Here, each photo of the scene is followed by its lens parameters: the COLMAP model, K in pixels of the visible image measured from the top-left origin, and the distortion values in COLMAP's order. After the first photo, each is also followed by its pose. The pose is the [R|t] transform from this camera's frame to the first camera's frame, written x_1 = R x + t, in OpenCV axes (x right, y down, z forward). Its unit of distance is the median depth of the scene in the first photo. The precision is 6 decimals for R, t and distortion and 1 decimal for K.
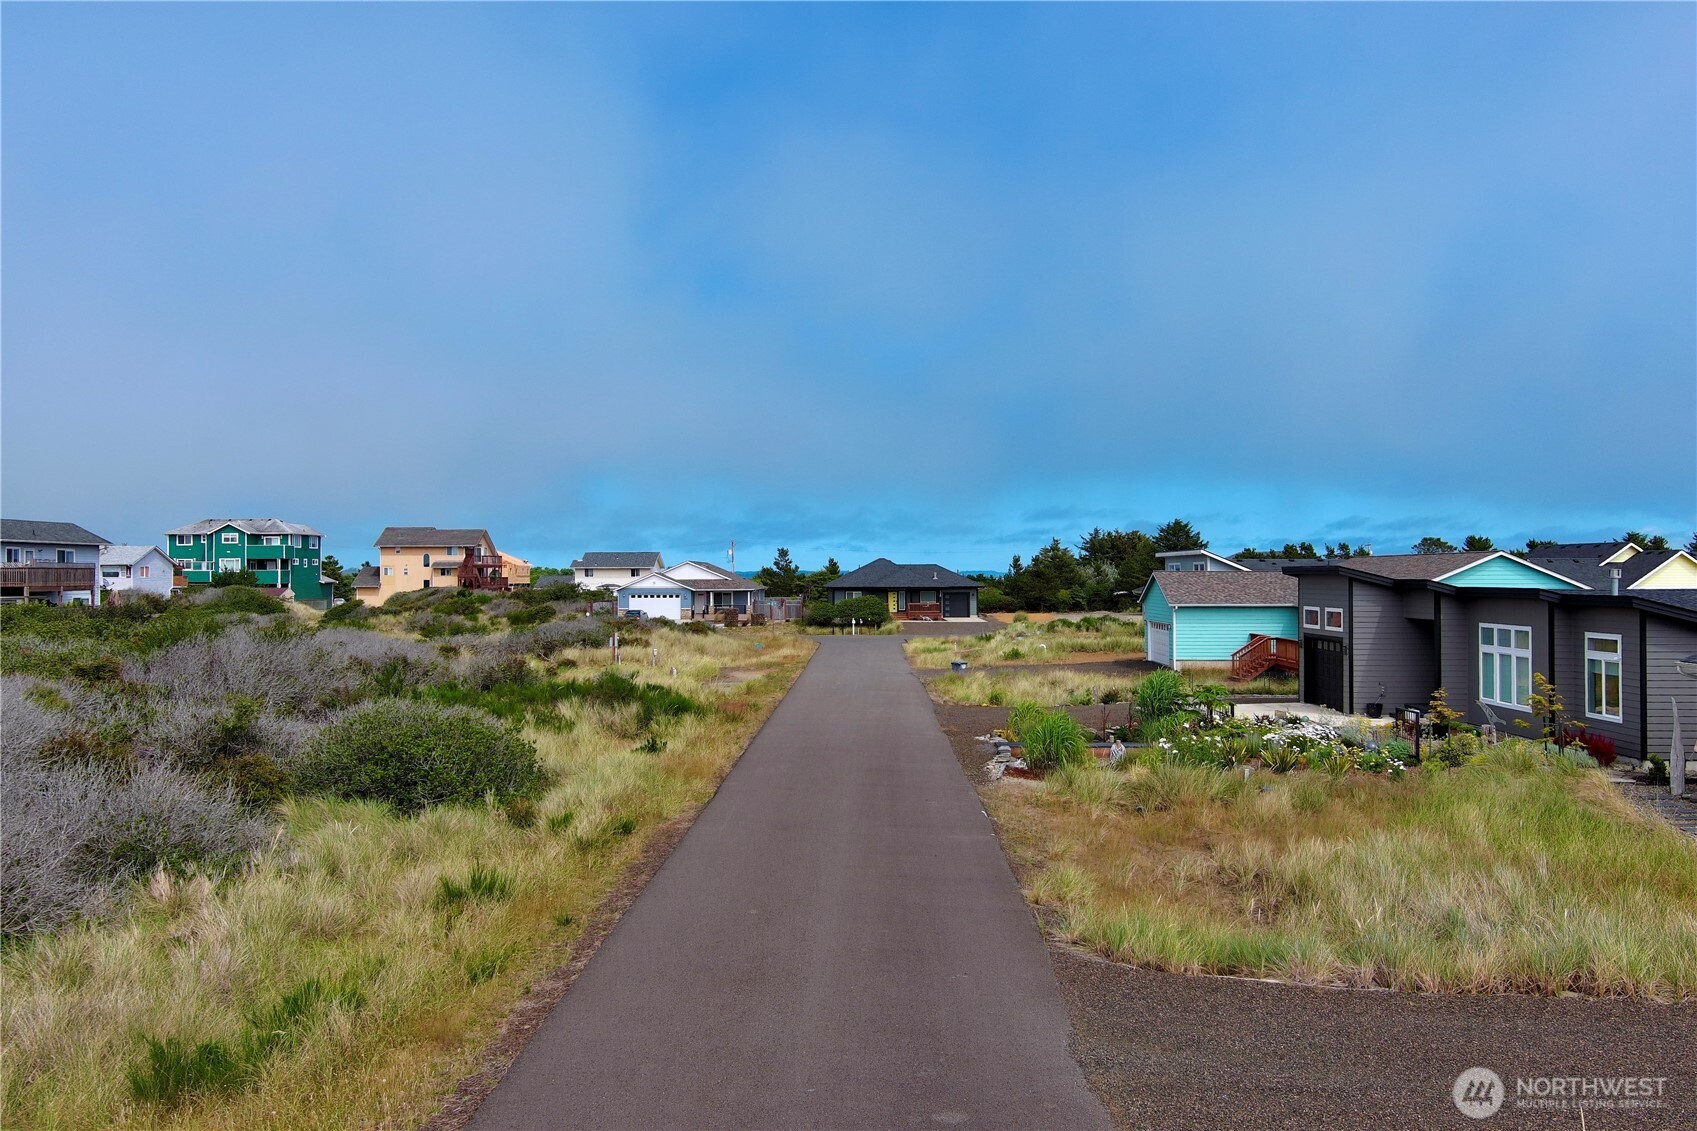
lens RADIAL K [[1310.5, 0, 853.0], [0, 1310.5, 569.8], [0, 0, 1]] dist [0.039143, -0.074765]
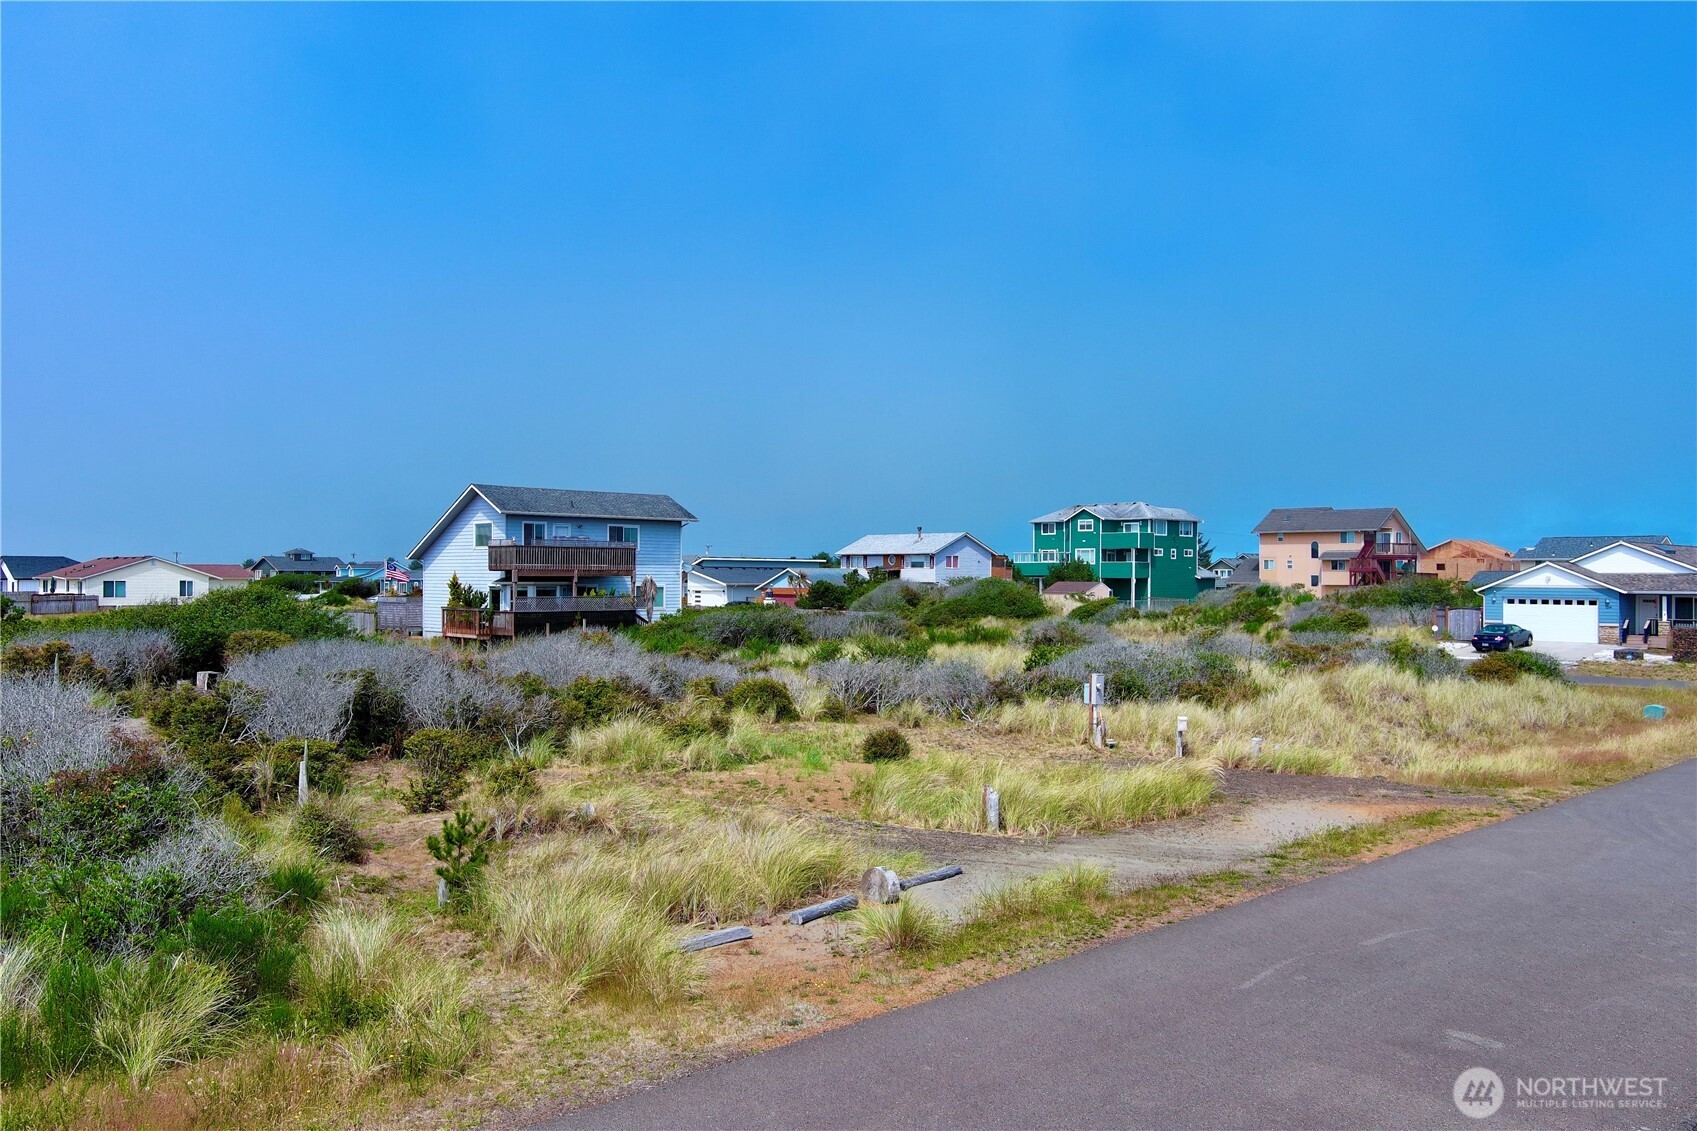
lens RADIAL K [[1310.2, 0, 848.2], [0, 1310.2, 570.3], [0, 0, 1]] dist [0.022746, -0.025590]
pose [[0.699841, 0.004868, -0.714282, 0.063499], [-0.005406, 0.999984, 0.001518, 0.009083], [0.714278, 0.002799, 0.699856, 0.484347]]
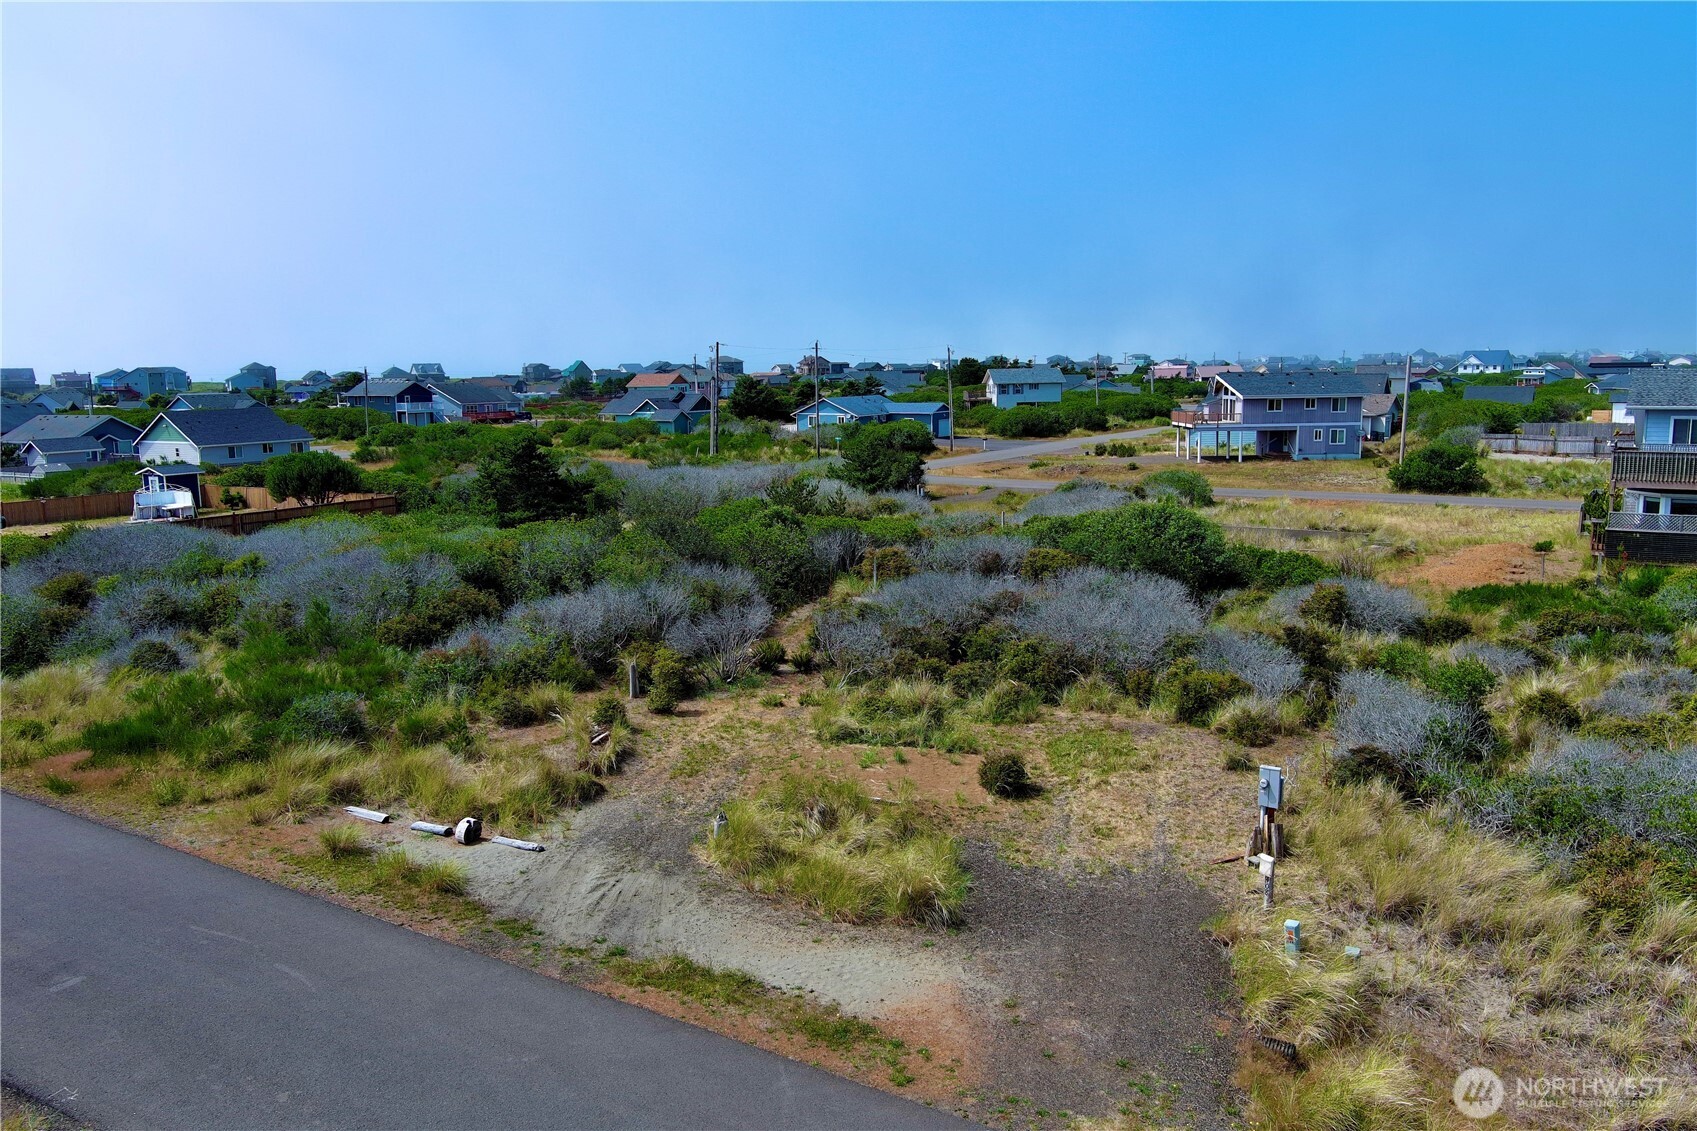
lens RADIAL K [[1313.4, 0, 847.9], [0, 1313.4, 556.7], [0, 0, 1]] dist [0.029065, -0.040392]
pose [[-0.534238, 0.136567, -0.834230, 0.119210], [0.019686, 0.988606, 0.149233, -0.045860], [0.845105, 0.063304, -0.530839, 0.844543]]
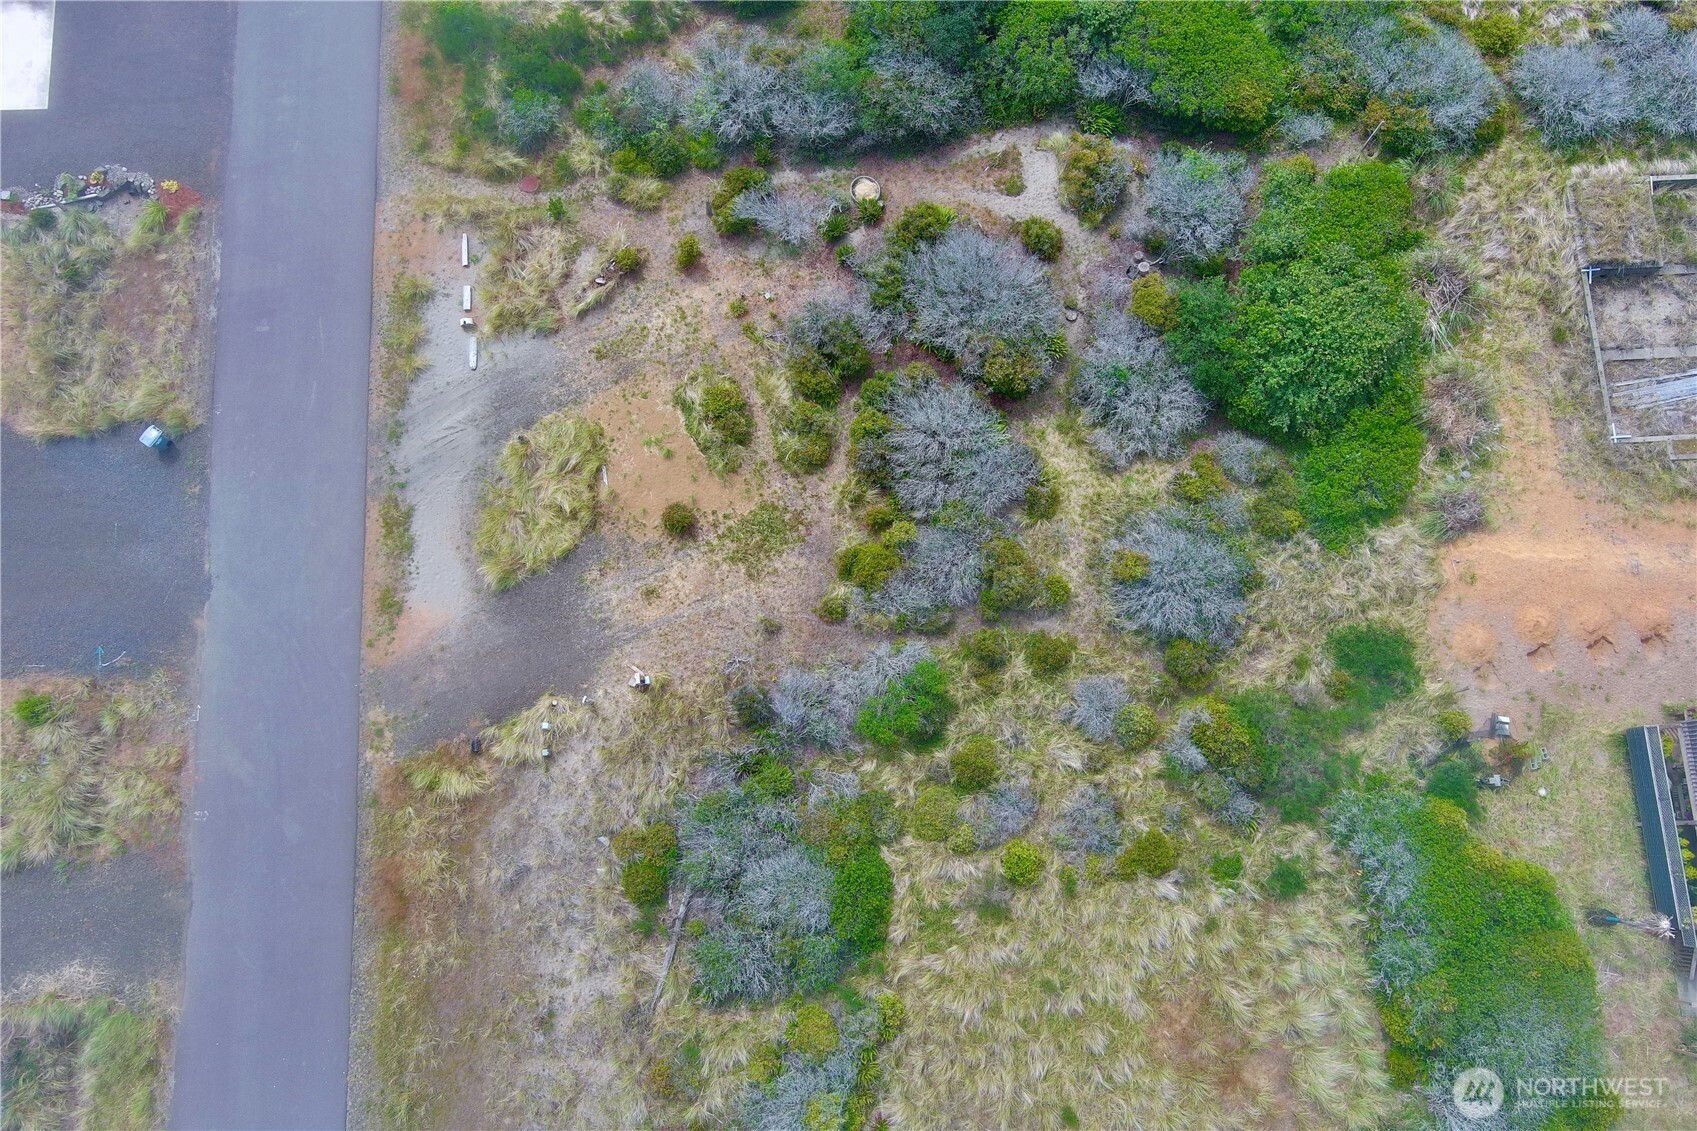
lens RADIAL K [[1318.7, 0, 846.9], [0, 1318.7, 565.8], [0, 0, 1]] dist [0.023271, -0.020538]
pose [[-0.998212, 0.059439, -0.006227, -0.219153], [0.006385, 0.209670, 0.977751, -0.459799], [0.059423, 0.975964, -0.209675, 0.846279]]
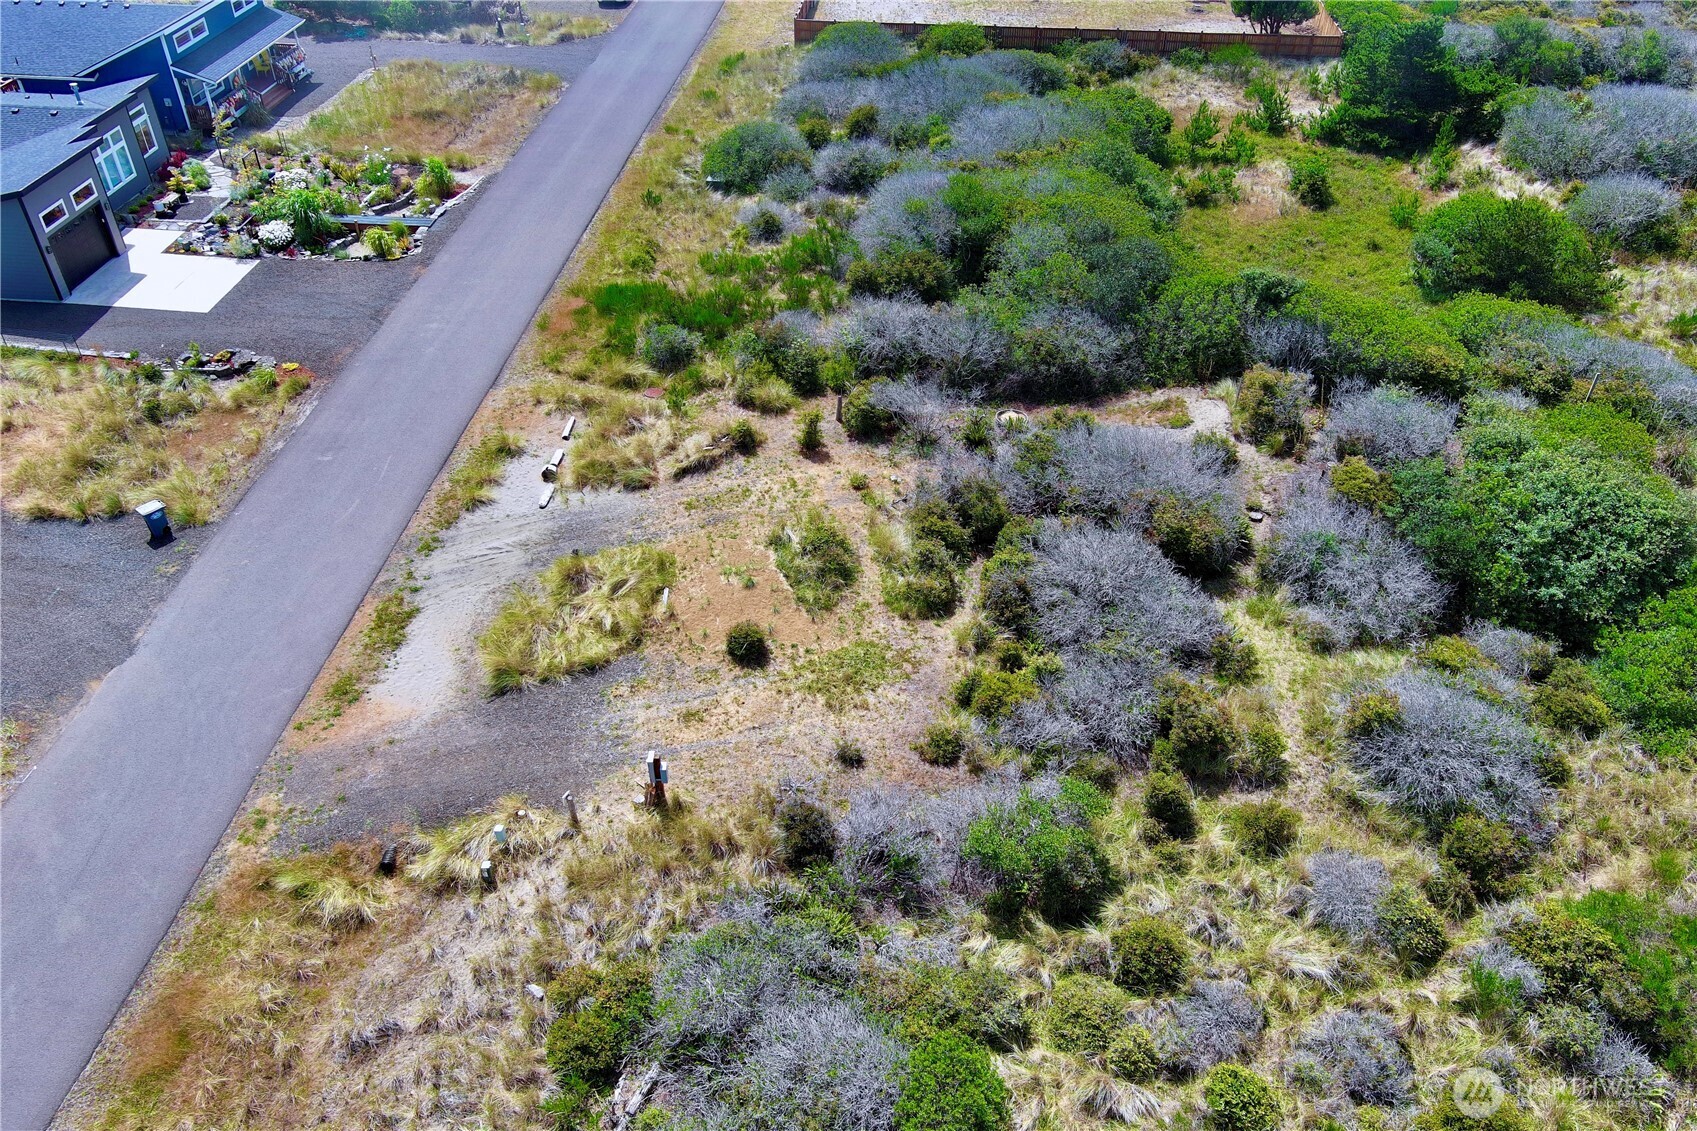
lens RADIAL K [[1313.3, 0, 848.3], [0, 1313.3, 566.4], [0, 0, 1]] dist [0.021295, -0.018121]
pose [[-0.997104, -0.045348, 0.061052, -0.210344], [0.001803, 0.788456, 0.615089, -0.211606], [-0.076030, 0.613418, -0.786090, 1.012327]]
